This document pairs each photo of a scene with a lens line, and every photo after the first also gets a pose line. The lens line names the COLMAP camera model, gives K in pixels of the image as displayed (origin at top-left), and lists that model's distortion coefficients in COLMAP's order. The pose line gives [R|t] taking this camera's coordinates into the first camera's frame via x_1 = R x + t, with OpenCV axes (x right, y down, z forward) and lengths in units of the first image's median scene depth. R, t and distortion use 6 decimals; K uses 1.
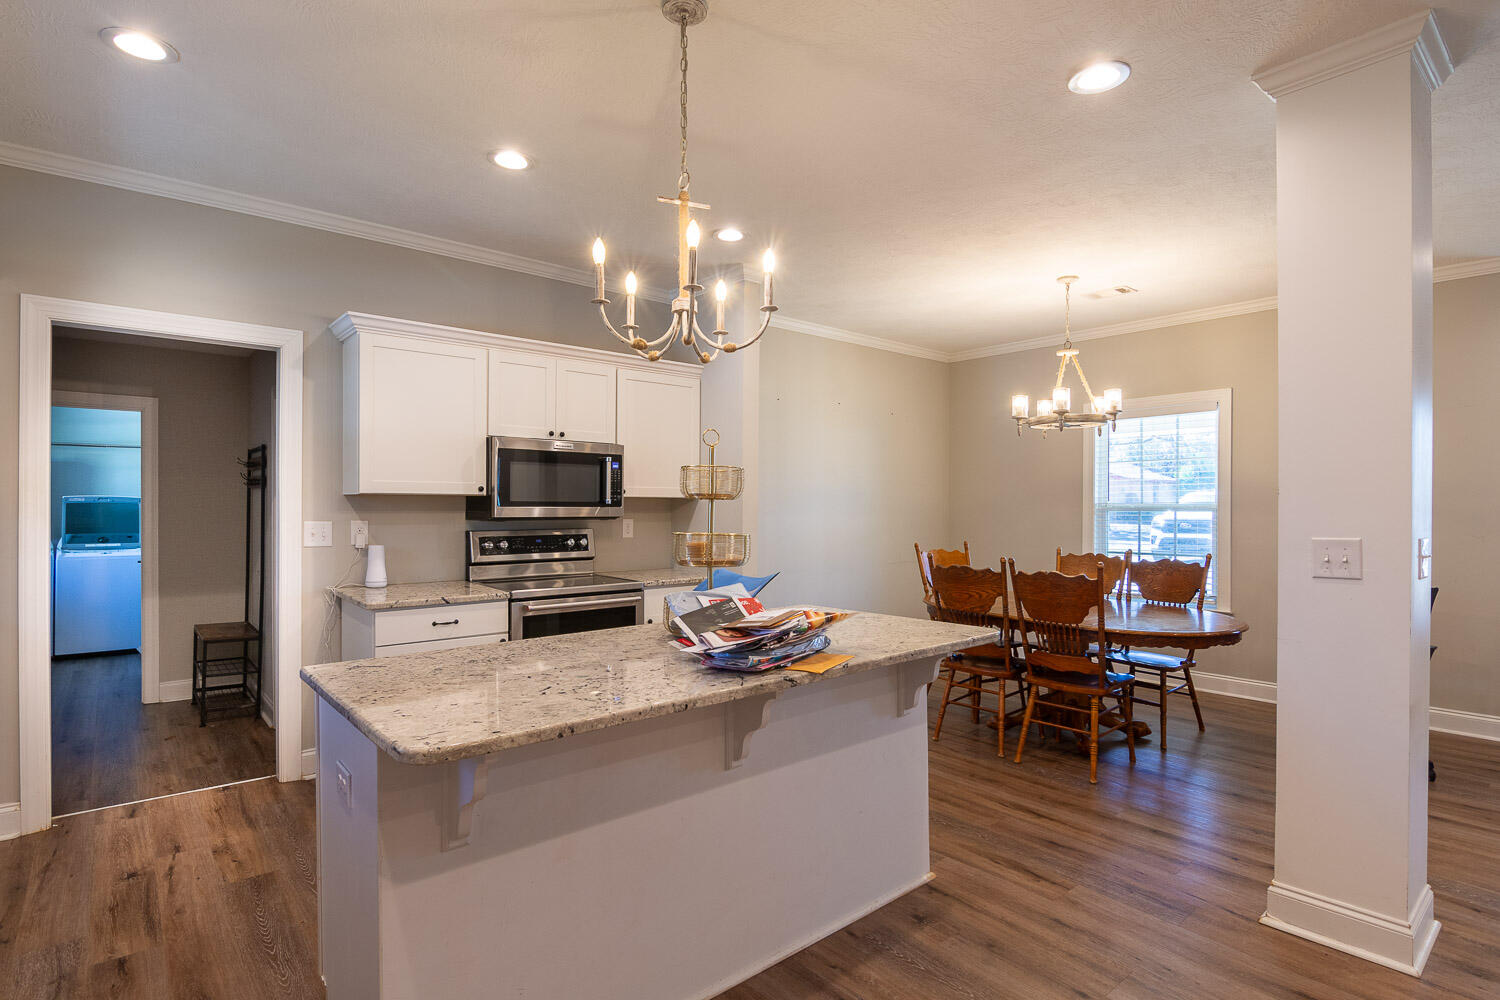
lens RADIAL K [[701.0, 0, 754.2], [0, 701.0, 506.7], [0, 0, 1]] dist [-0.037874, 0.000106]
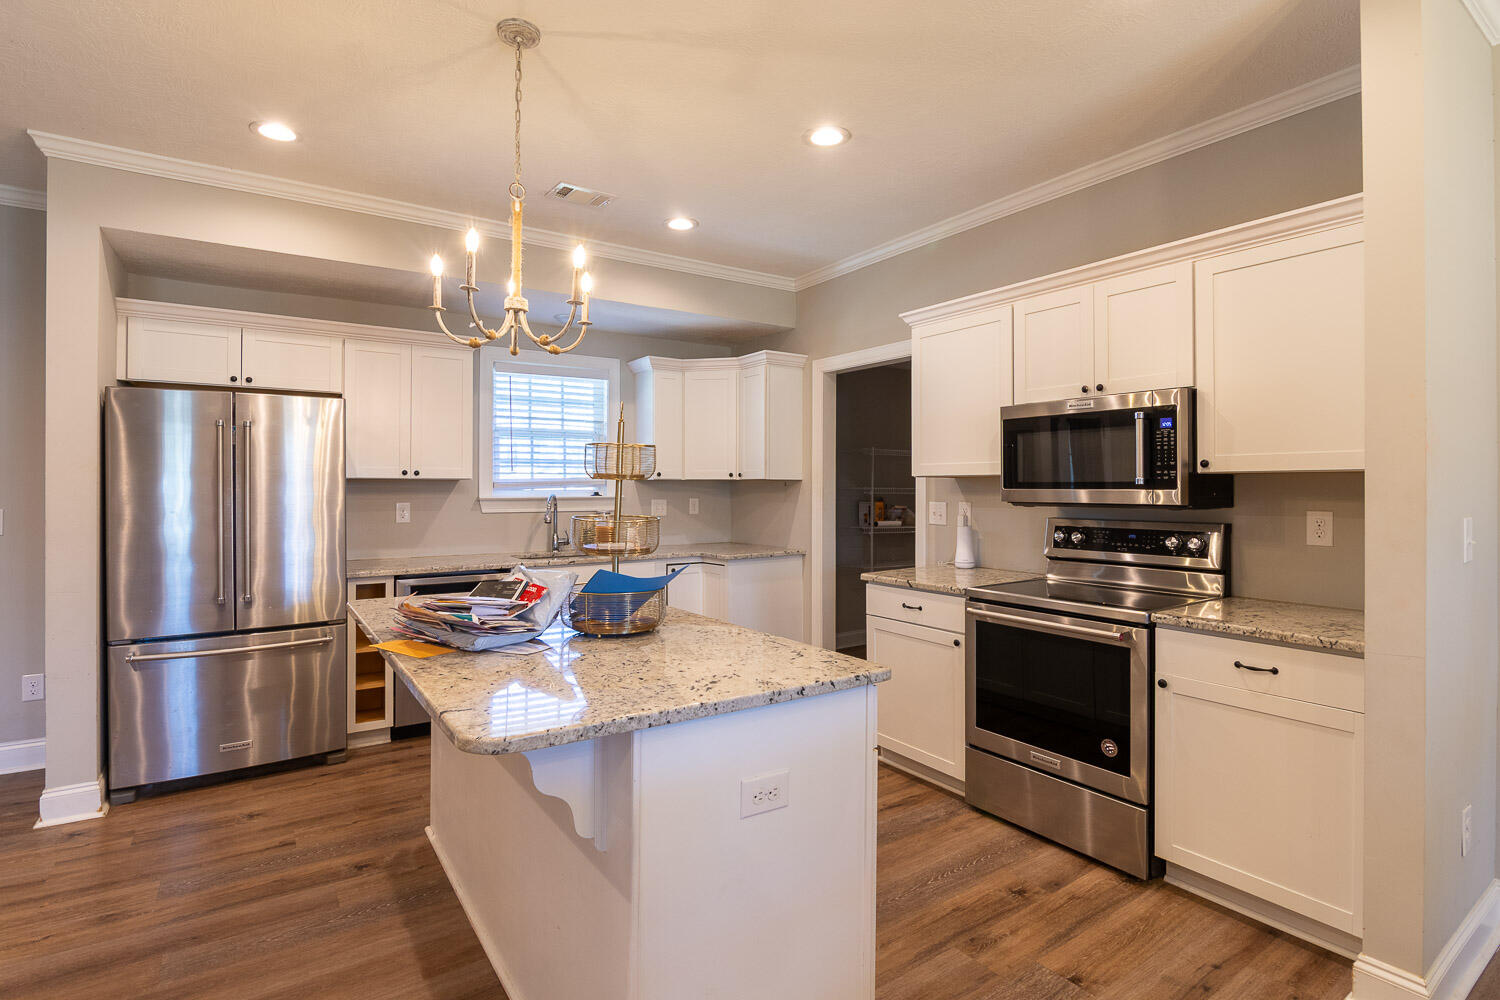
lens RADIAL K [[761.1, 0, 756.9], [0, 761.1, 494.8], [0, 0, 1]] dist [-0.047046, -0.000145]
pose [[-0.134381, 0.009189, -0.990887, 0.538713], [0.004586, 0.999952, 0.008651, -0.002447], [0.990919, -0.003381, -0.134417, 0.761491]]
